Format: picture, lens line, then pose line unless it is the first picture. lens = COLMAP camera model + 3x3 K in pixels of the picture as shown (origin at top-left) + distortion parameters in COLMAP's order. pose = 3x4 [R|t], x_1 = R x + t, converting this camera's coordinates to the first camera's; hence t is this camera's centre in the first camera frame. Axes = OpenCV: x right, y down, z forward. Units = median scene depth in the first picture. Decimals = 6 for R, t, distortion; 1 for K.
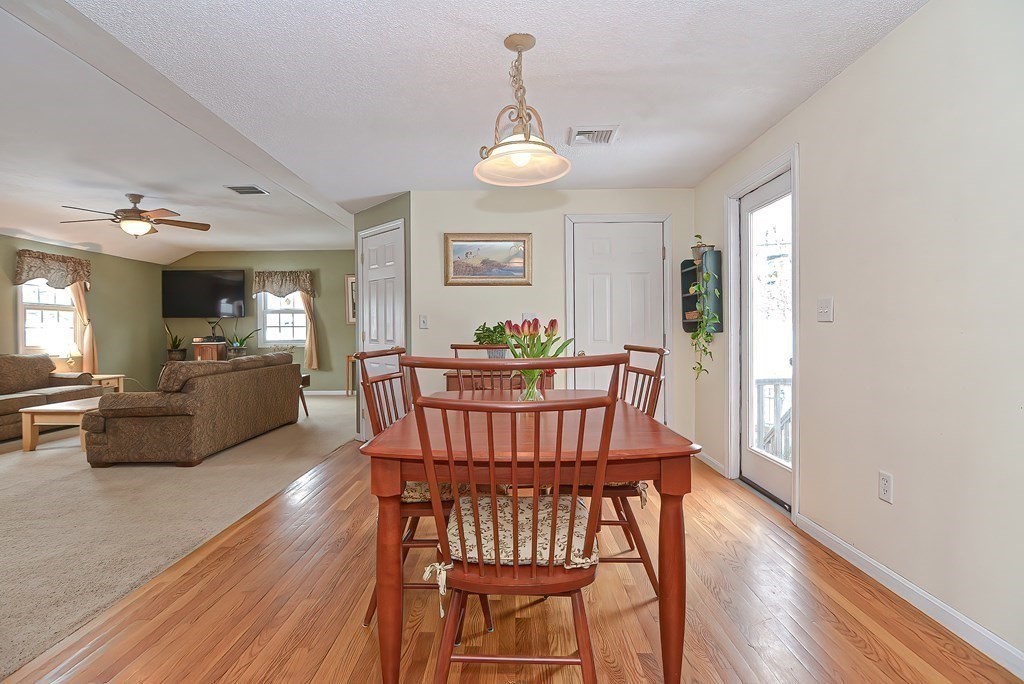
lens RADIAL K [[506.3, 0, 516.9], [0, 506.3, 336.3], [0, 0, 1]] dist [-0.005132, -0.011721]
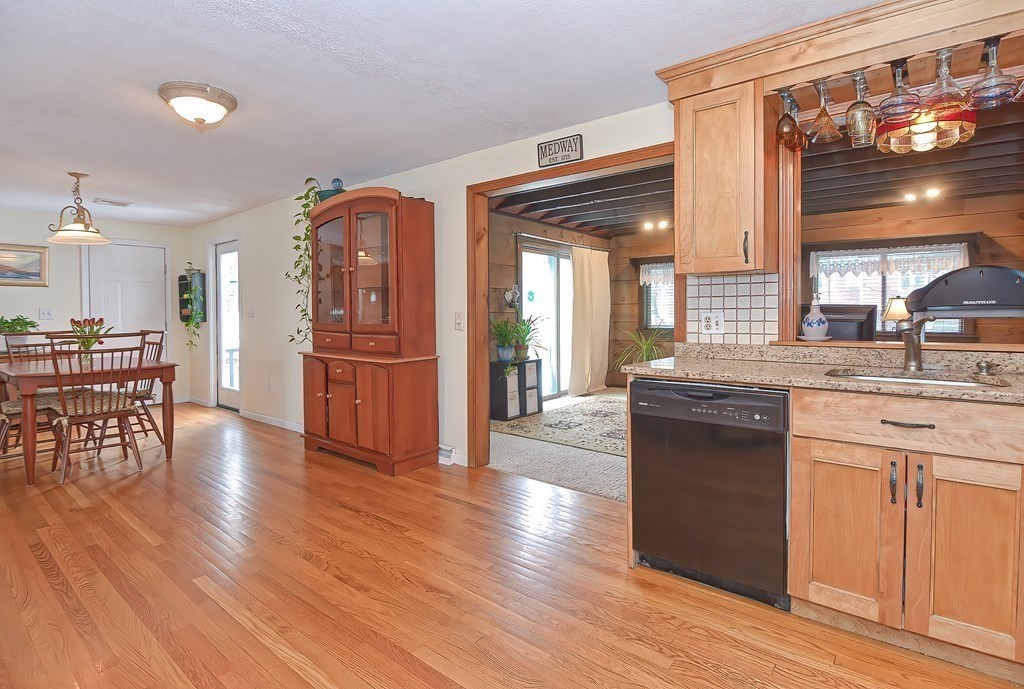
lens RADIAL K [[506.3, 0, 496.9], [0, 506.3, 321.9], [0, 0, 1]] dist [-0.005132, -0.011721]
pose [[0.656686, -0.011168, 0.754081, -0.160726], [0.011113, 0.999925, 0.005131, -0.004201], [-0.754082, 0.005011, 0.656761, -0.598602]]
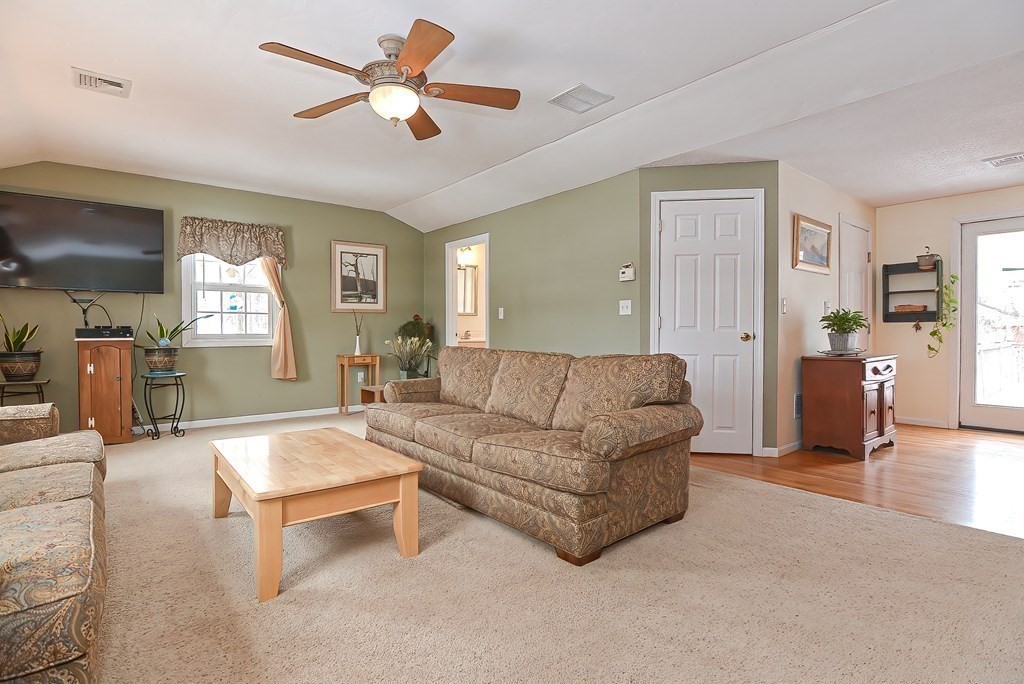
lens RADIAL K [[506.3, 0, 515.9], [0, 506.3, 342.8], [0, 0, 1]] dist [-0.005132, -0.011721]
pose [[0.772763, -0.008292, 0.634640, -1.001418], [0.004802, 0.999962, 0.007218, 0.025383], [-0.634676, -0.002530, 0.772774, 0.524852]]
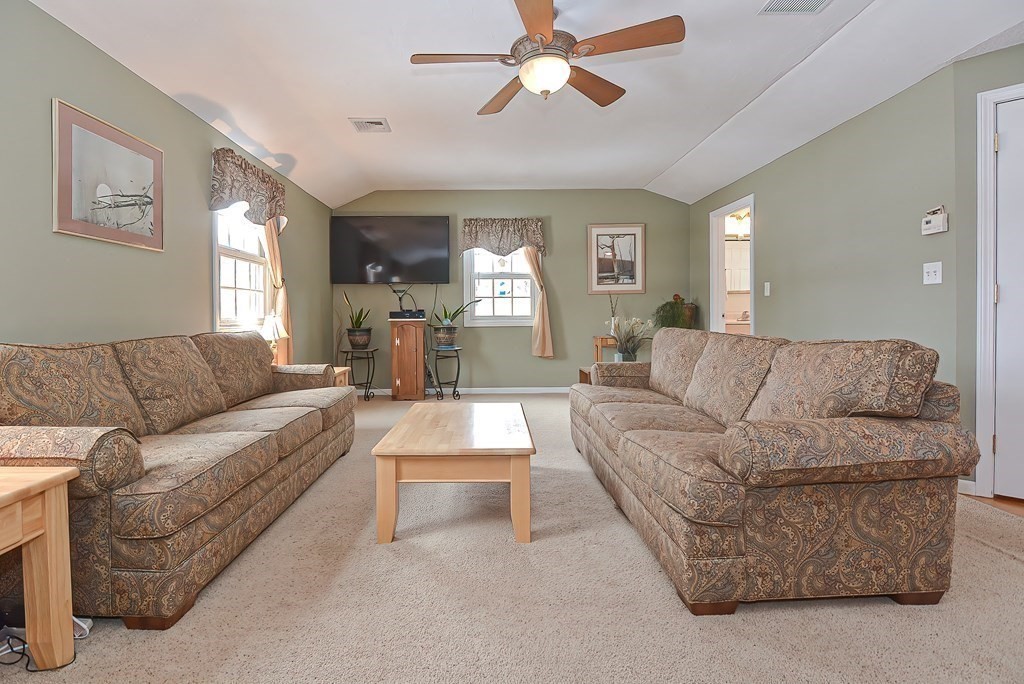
lens RADIAL K [[506.3, 0, 495.9], [0, 506.3, 326.6], [0, 0, 1]] dist [-0.005132, -0.011721]
pose [[0.999905, -0.001245, 0.013708, -0.818721], [0.001158, 0.999979, 0.006375, 0.030091], [-0.013716, -0.006359, 0.999886, 0.499017]]
